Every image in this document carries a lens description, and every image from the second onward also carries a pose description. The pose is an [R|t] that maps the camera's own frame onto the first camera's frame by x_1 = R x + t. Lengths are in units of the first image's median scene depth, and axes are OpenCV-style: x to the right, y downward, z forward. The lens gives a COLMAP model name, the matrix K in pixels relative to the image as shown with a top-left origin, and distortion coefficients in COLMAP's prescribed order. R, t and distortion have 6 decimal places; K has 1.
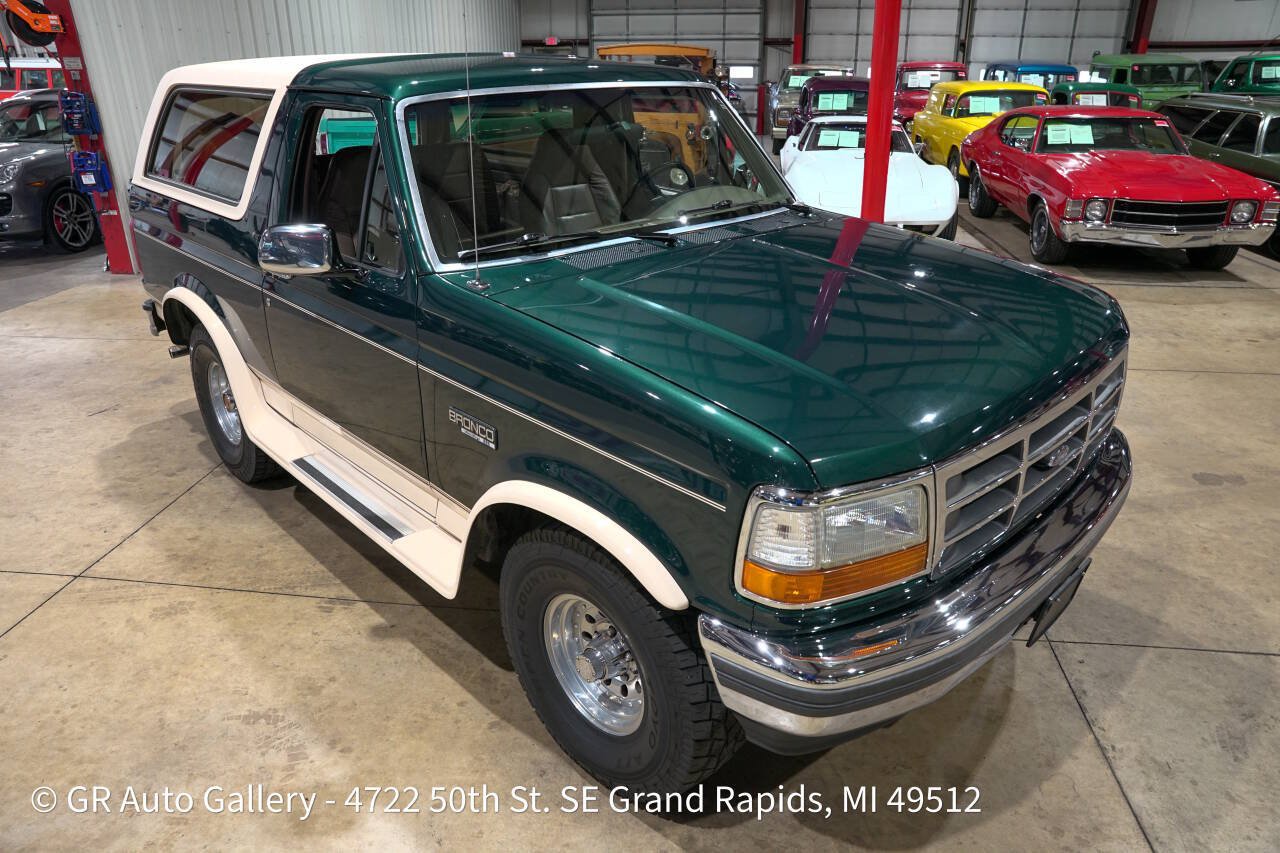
lens RADIAL K [[869.8, 0, 645.2], [0, 869.8, 425.5], [0, 0, 1]] dist [-0.135199, 0.102992]
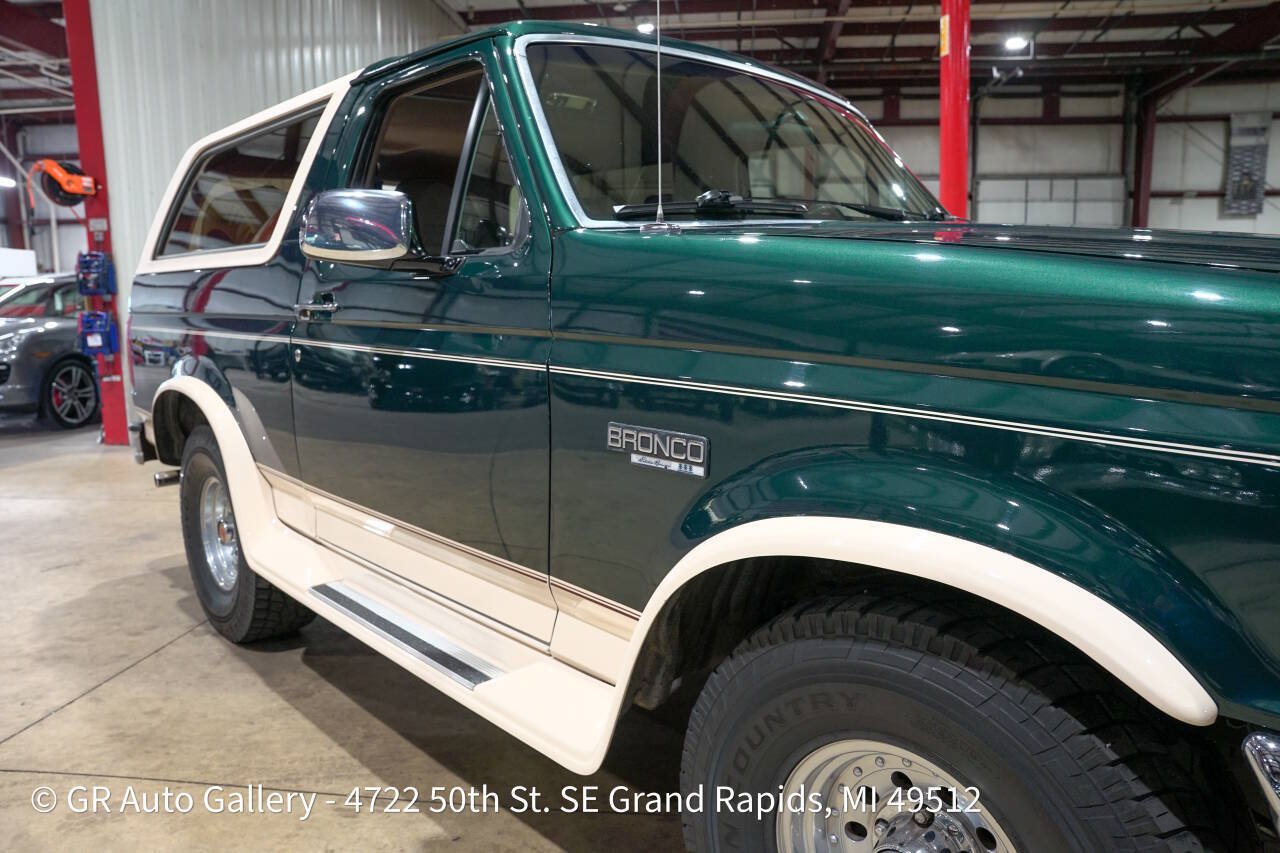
lens RADIAL K [[869.8, 0, 647.0], [0, 869.8, 429.0], [0, 0, 1]] dist [-0.135199, 0.102992]
pose [[0.999970, -0.005858, 0.005076, -0.154146], [0.006973, 0.965837, -0.259056, 0.104098], [-0.003385, 0.259083, 0.965849, 0.321101]]
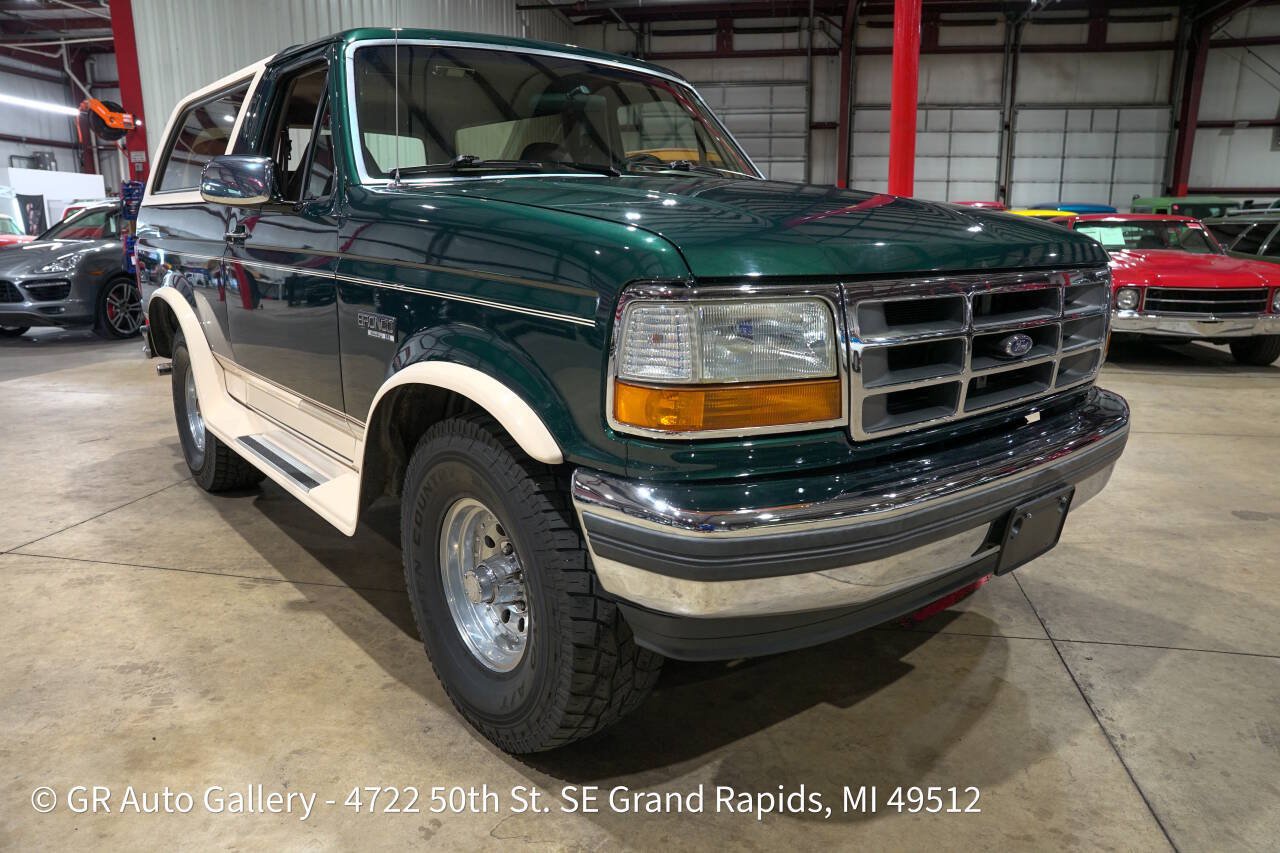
lens RADIAL K [[869.8, 0, 645.2], [0, 869.8, 427.2], [0, 0, 1]] dist [-0.135199, 0.102992]
pose [[0.997628, 0.021336, -0.065444, 0.113000], [-0.032770, 0.983312, -0.178954, 0.197475], [0.060534, 0.180674, 0.981679, 0.093823]]
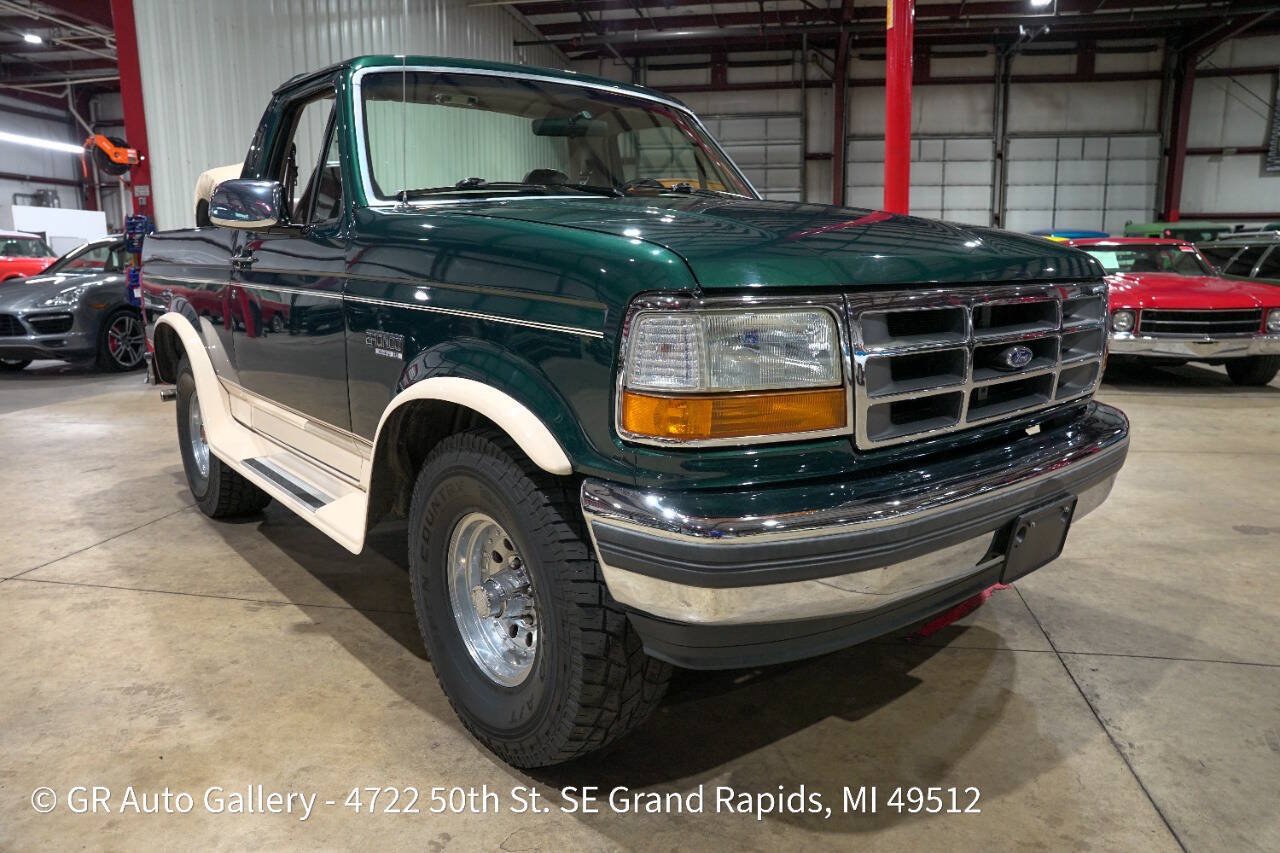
lens RADIAL K [[869.8, 0, 645.6], [0, 869.8, 428.7], [0, 0, 1]] dist [-0.135199, 0.102992]
pose [[0.997904, 0.009264, -0.064038, 0.108539], [-0.022742, 0.976771, -0.213074, 0.211827], [0.060577, 0.214083, 0.974935, 0.088961]]
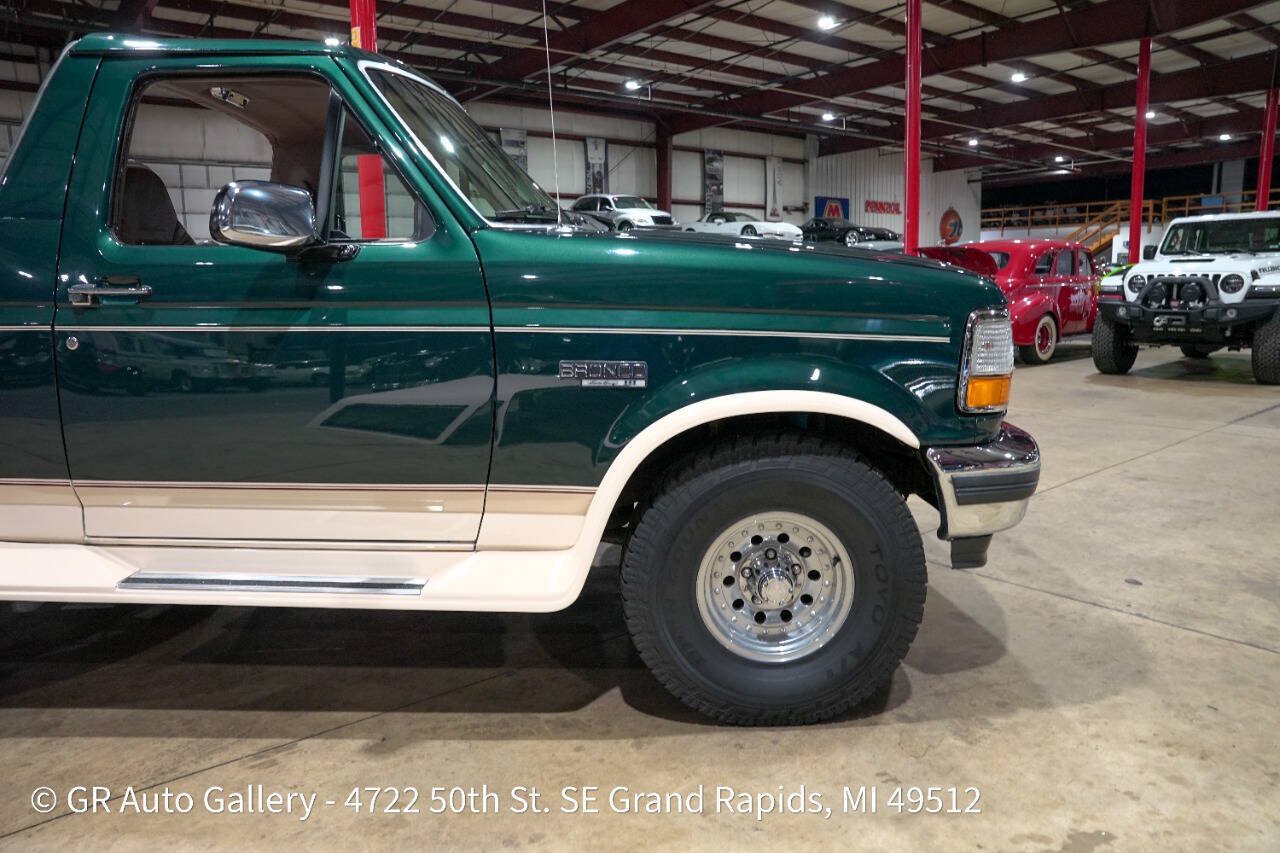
lens RADIAL K [[869.8, 0, 640.9], [0, 869.8, 428.7], [0, 0, 1]] dist [-0.135199, 0.102992]
pose [[0.704867, -0.125954, 0.698068, -0.599675], [0.292337, 0.948230, -0.124093, 0.133482], [-0.646299, 0.291540, 0.705197, 0.261679]]
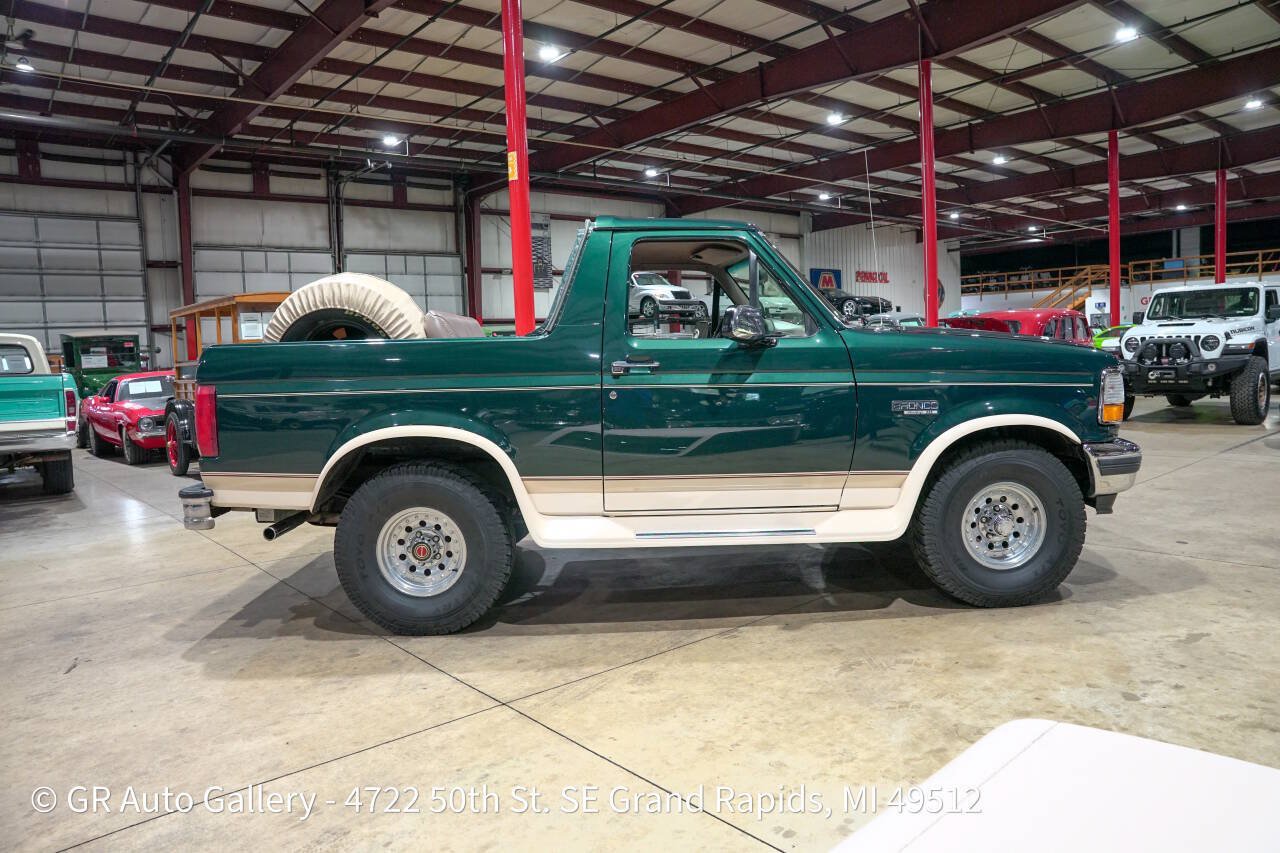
lens RADIAL K [[869.8, 0, 641.1], [0, 869.8, 434.7], [0, 0, 1]] dist [-0.135199, 0.102992]
pose [[0.683219, -0.091530, 0.724454, -1.293630], [0.319405, 0.929628, -0.183773, 0.136865], [-0.656652, 0.356951, 0.664375, 0.202757]]
